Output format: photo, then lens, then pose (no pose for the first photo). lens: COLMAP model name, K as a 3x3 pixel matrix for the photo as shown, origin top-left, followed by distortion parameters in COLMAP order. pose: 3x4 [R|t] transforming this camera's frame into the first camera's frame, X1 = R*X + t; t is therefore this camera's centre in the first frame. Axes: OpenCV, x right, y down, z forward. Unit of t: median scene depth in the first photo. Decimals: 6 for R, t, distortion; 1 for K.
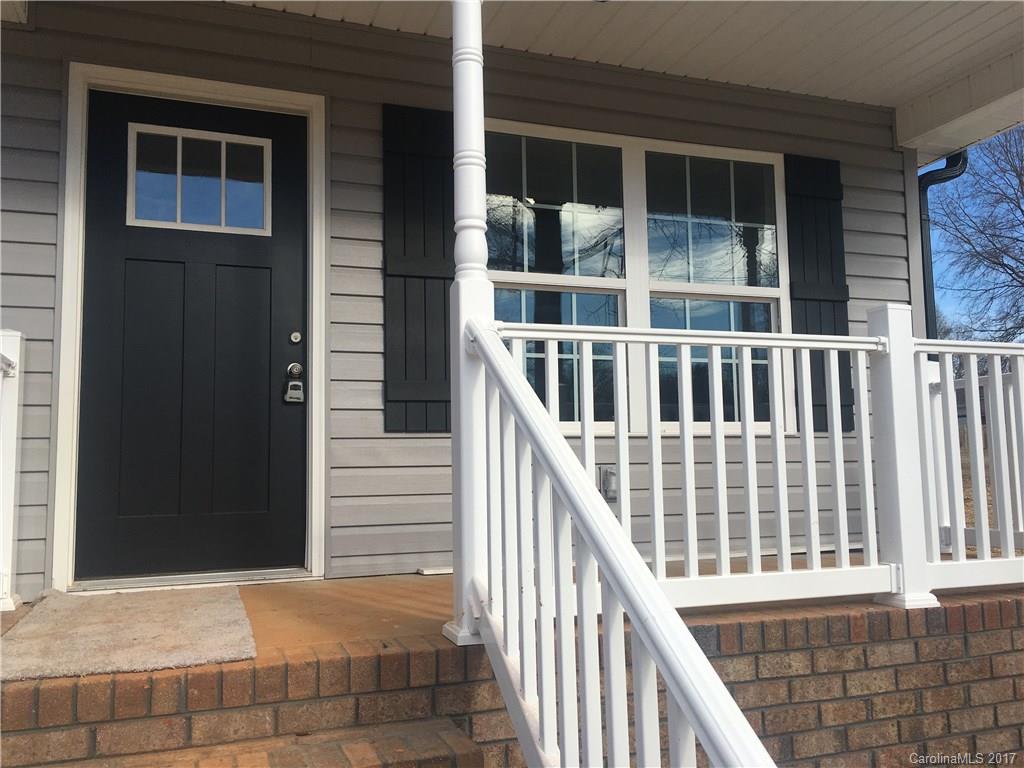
lens RADIAL K [[863.6, 0, 513.4], [0, 863.6, 381.7], [0, 0, 1]] dist [0.055508, -0.068264]
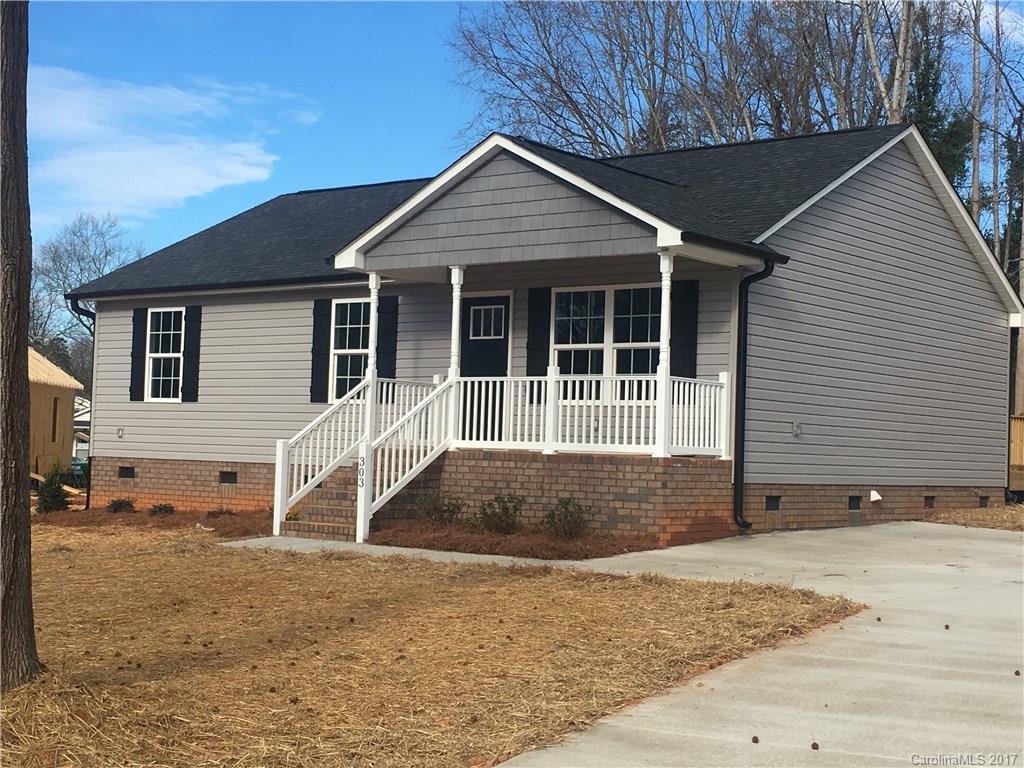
lens RADIAL K [[1561.2, 0, 511.8], [0, 1561.2, 383.7], [0, 0, 1]] dist [0.001665, 0.000000]
pose [[0.522234, -0.005010, -0.852787, 4.499473], [0.044091, 0.998804, 0.021134, -0.127395], [0.851662, -0.048637, 0.521830, -1.867220]]
